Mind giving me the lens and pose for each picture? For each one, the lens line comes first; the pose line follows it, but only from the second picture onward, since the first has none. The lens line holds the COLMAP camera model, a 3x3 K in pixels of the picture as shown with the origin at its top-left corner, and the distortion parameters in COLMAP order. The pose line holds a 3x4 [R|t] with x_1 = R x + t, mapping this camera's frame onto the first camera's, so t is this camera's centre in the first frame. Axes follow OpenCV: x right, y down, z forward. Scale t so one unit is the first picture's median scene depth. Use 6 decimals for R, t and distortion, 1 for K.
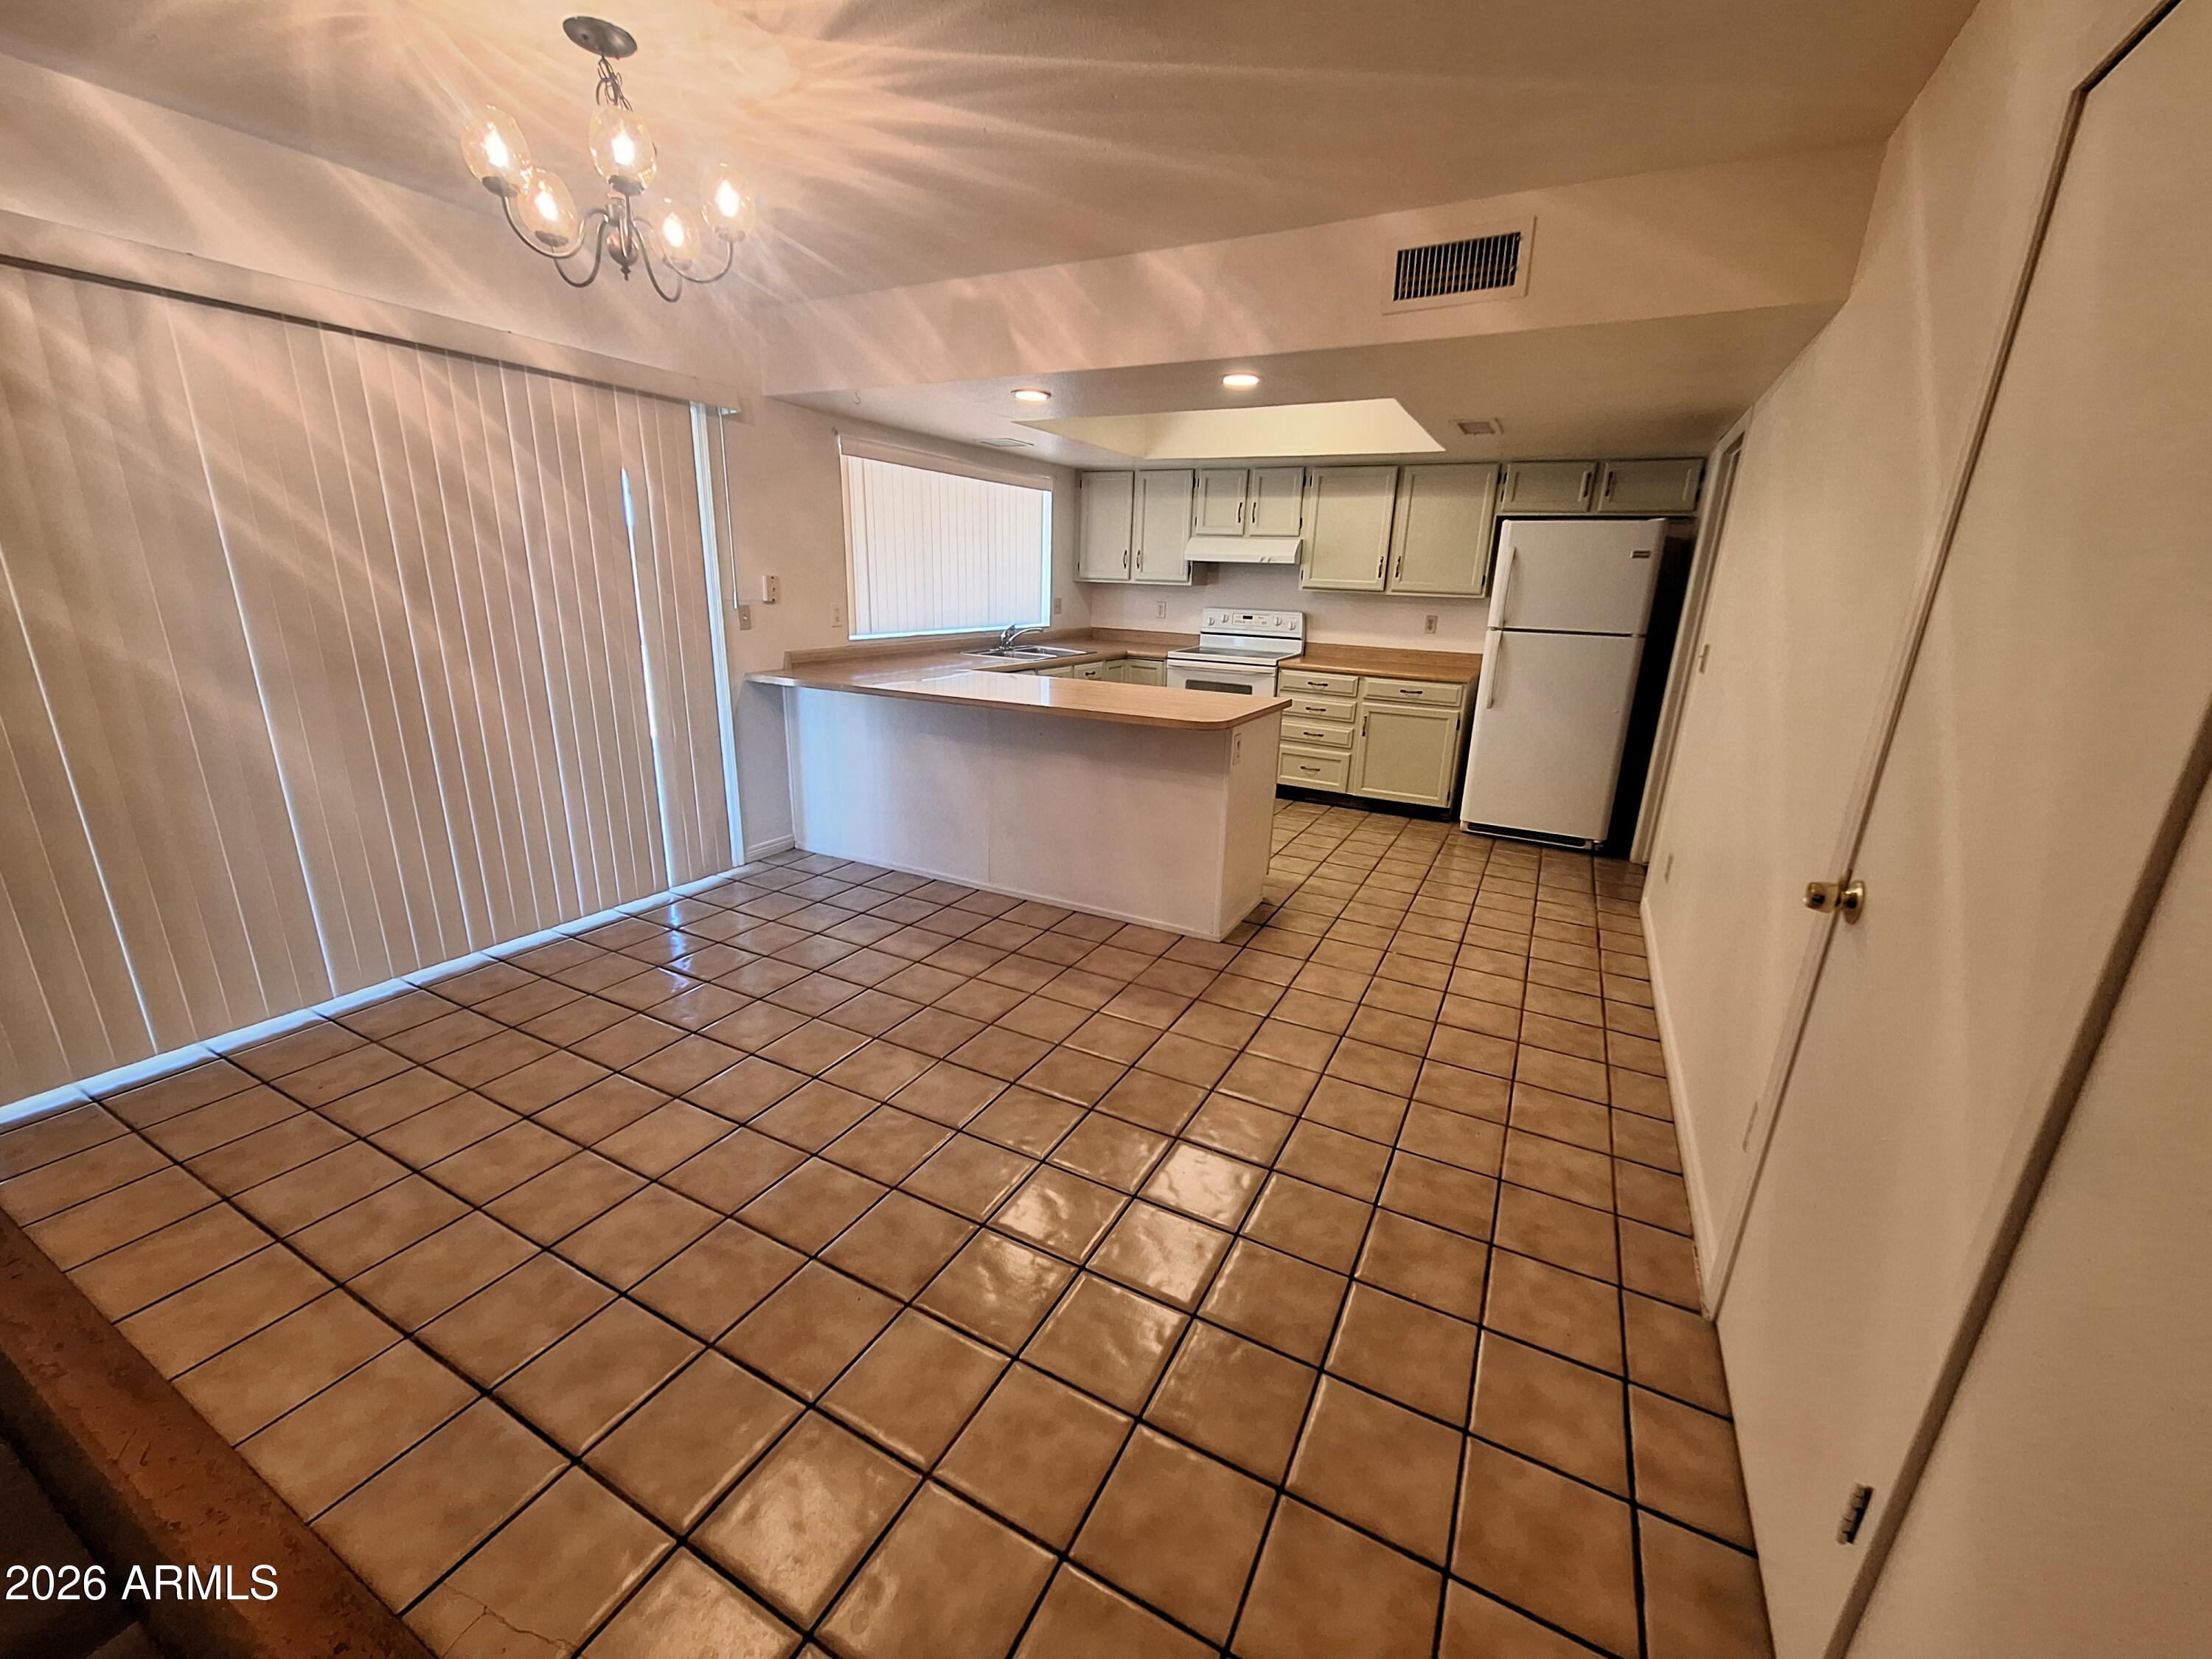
lens RADIAL K [[872.1, 0, 1114.9], [0, 872.1, 832.0], [0, 0, 1]] dist [-0.007973, 0.003009]
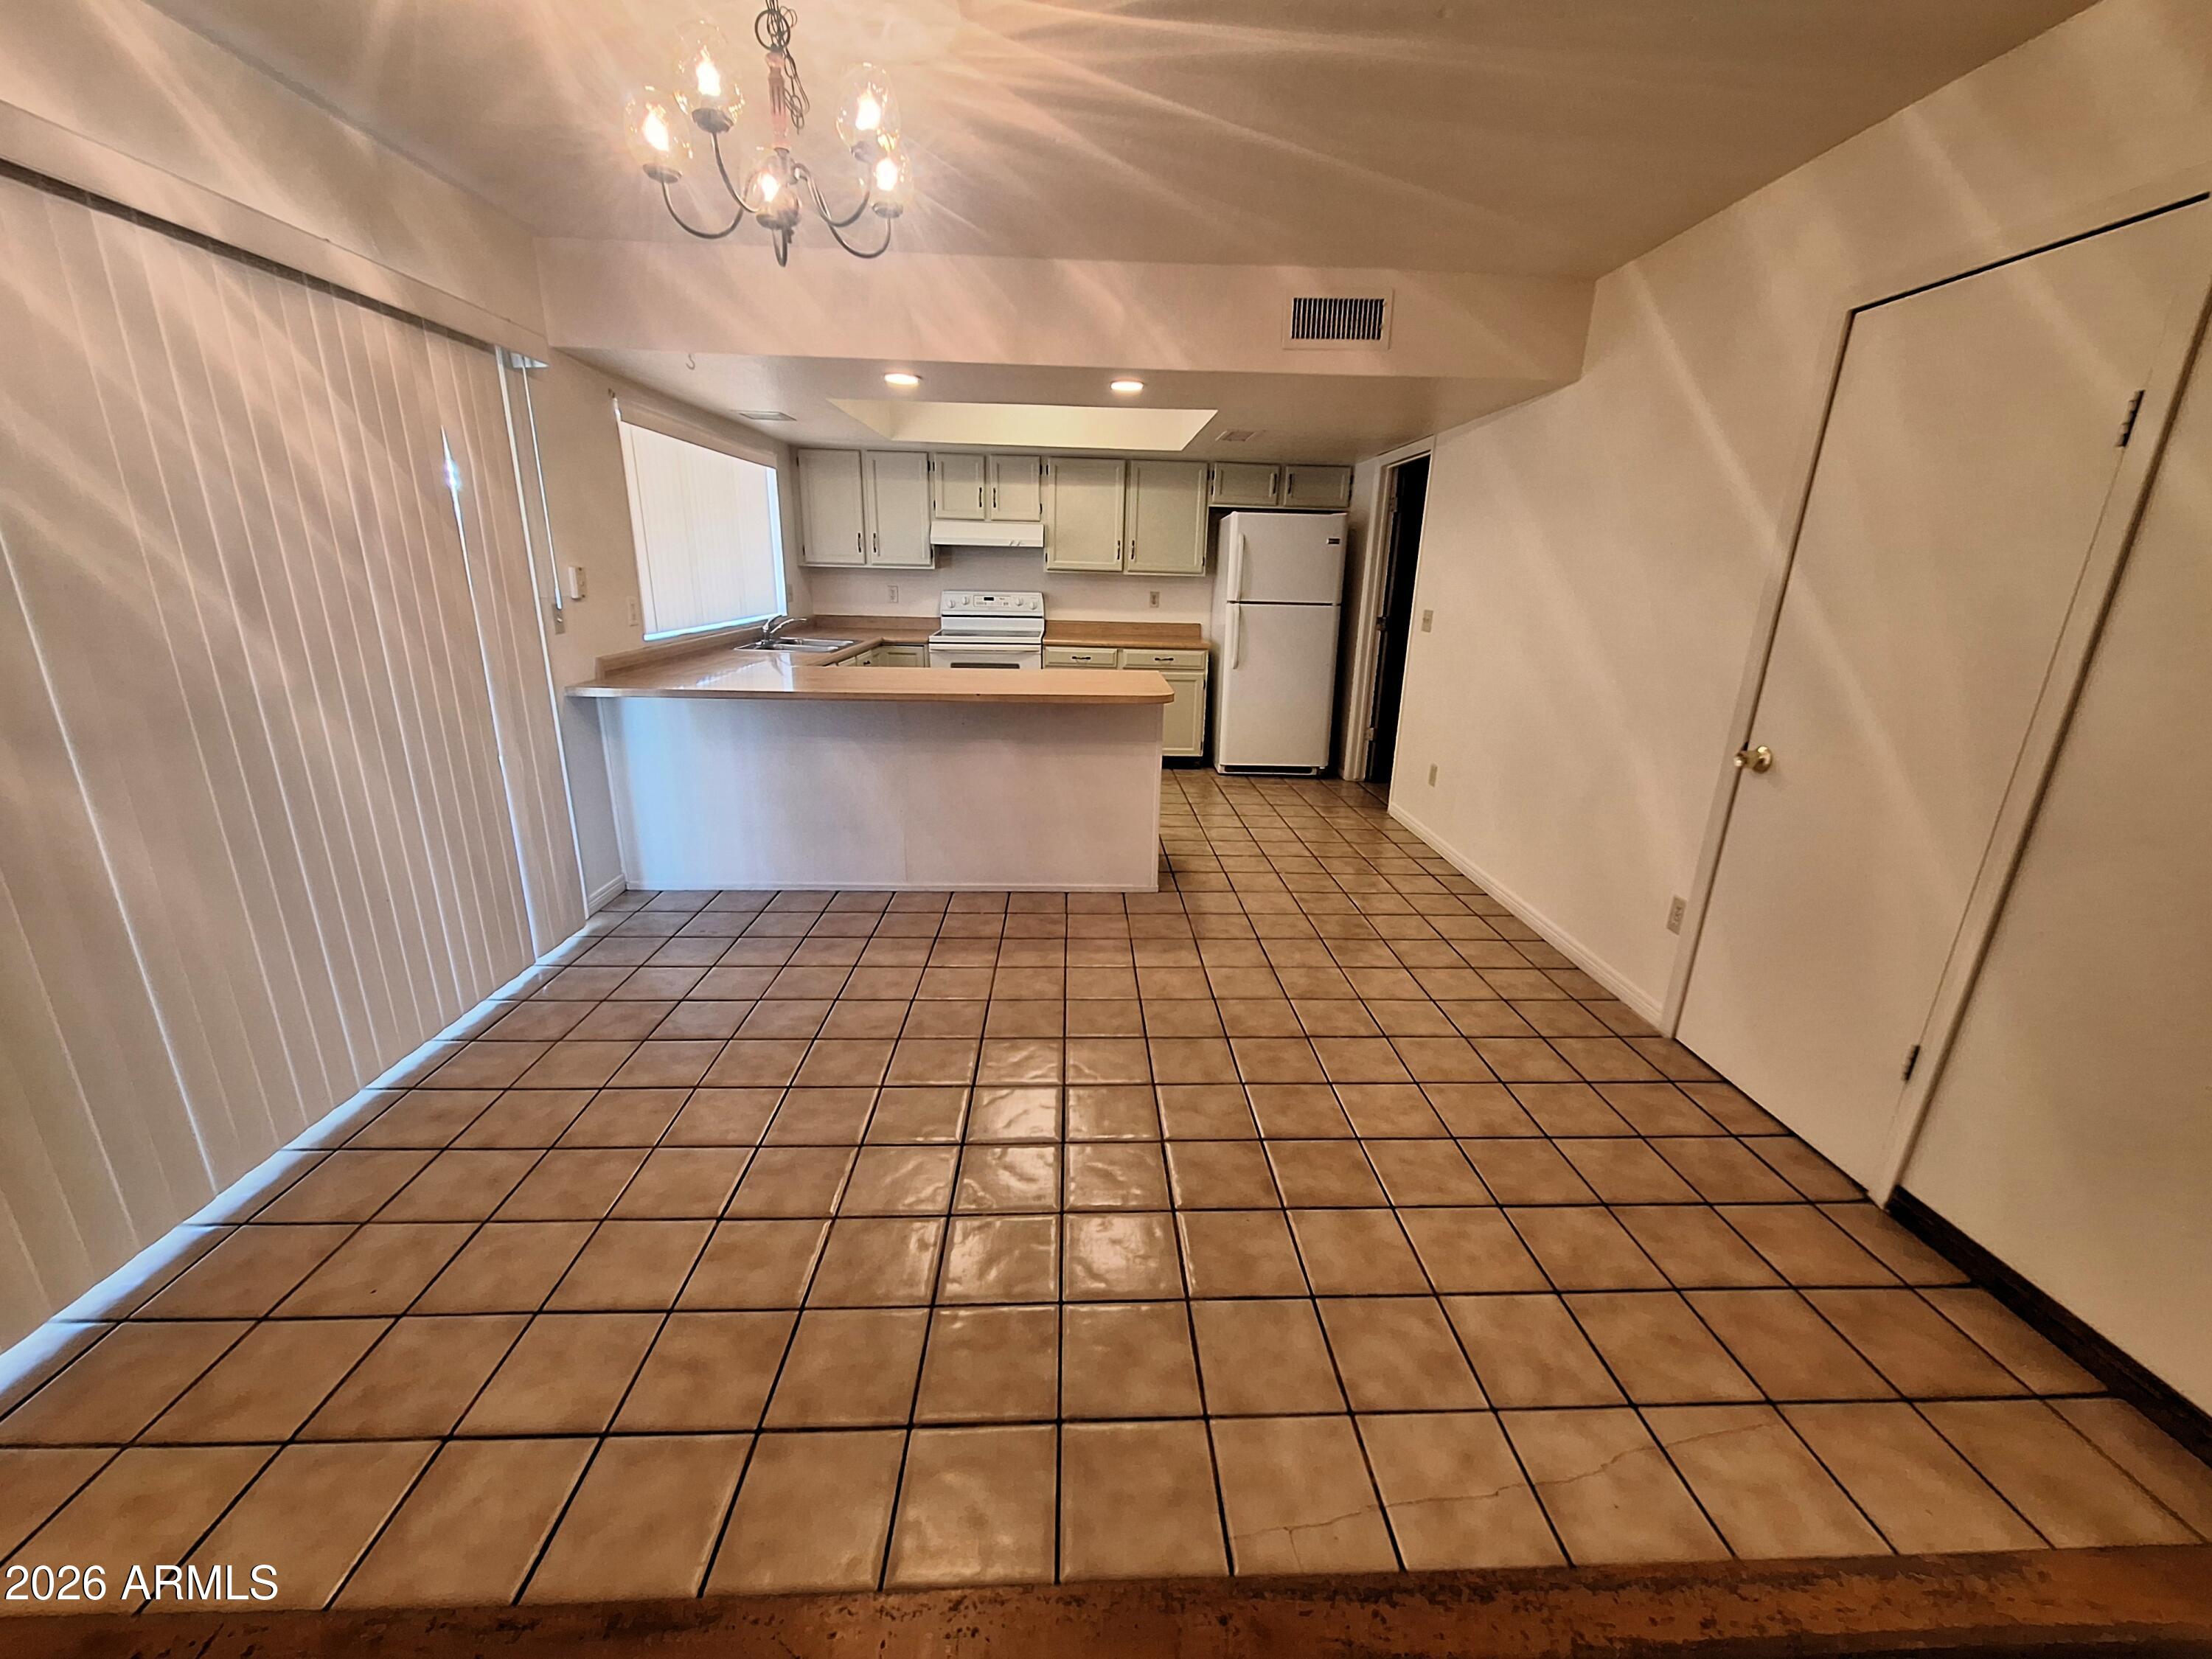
lens RADIAL K [[872.1, 0, 1107.1], [0, 872.1, 829.8], [0, 0, 1]] dist [-0.007973, 0.003009]
pose [[0.867127, -0.155102, 0.473323, -0.496436], [0.143829, 0.987771, 0.060184, -0.031690], [-0.476869, 0.015891, 0.878831, 0.047043]]
